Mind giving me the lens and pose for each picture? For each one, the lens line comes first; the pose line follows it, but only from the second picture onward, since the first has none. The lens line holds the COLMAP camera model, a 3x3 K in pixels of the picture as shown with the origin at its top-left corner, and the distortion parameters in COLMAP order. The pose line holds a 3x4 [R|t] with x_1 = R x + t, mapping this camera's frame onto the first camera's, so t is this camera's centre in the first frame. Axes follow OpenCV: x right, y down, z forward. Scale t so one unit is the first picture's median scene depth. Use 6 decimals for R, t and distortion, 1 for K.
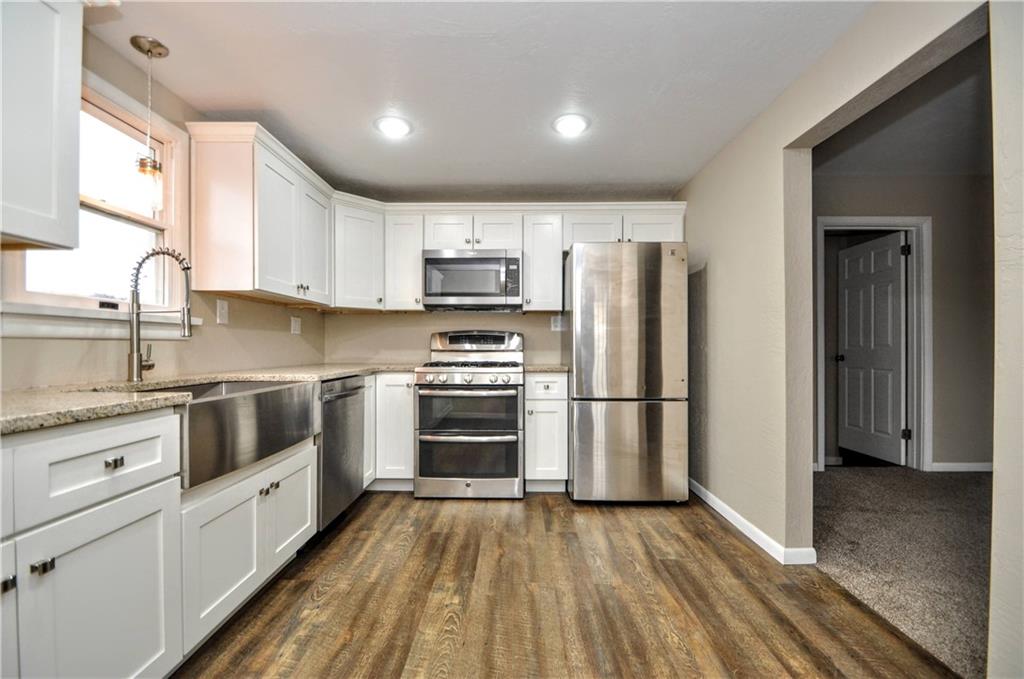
lens RADIAL K [[448.1, 0, 509.9], [0, 448.1, 344.7], [0, 0, 1]] dist [-0.003033, -0.001253]
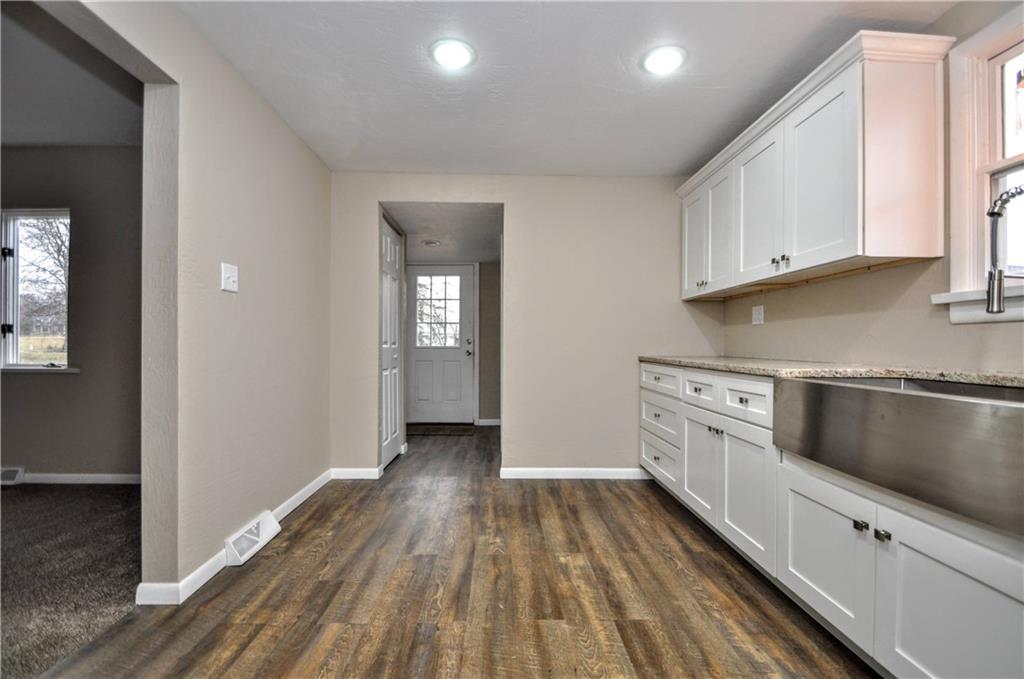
lens RADIAL K [[448.1, 0, 513.2], [0, 448.1, 343.4], [0, 0, 1]] dist [-0.003033, -0.001253]
pose [[-0.998954, -0.004130, -0.045547, 0.060725], [-0.003829, 0.999970, -0.006698, 0.041638], [0.045573, -0.006517, -0.998940, 1.905745]]
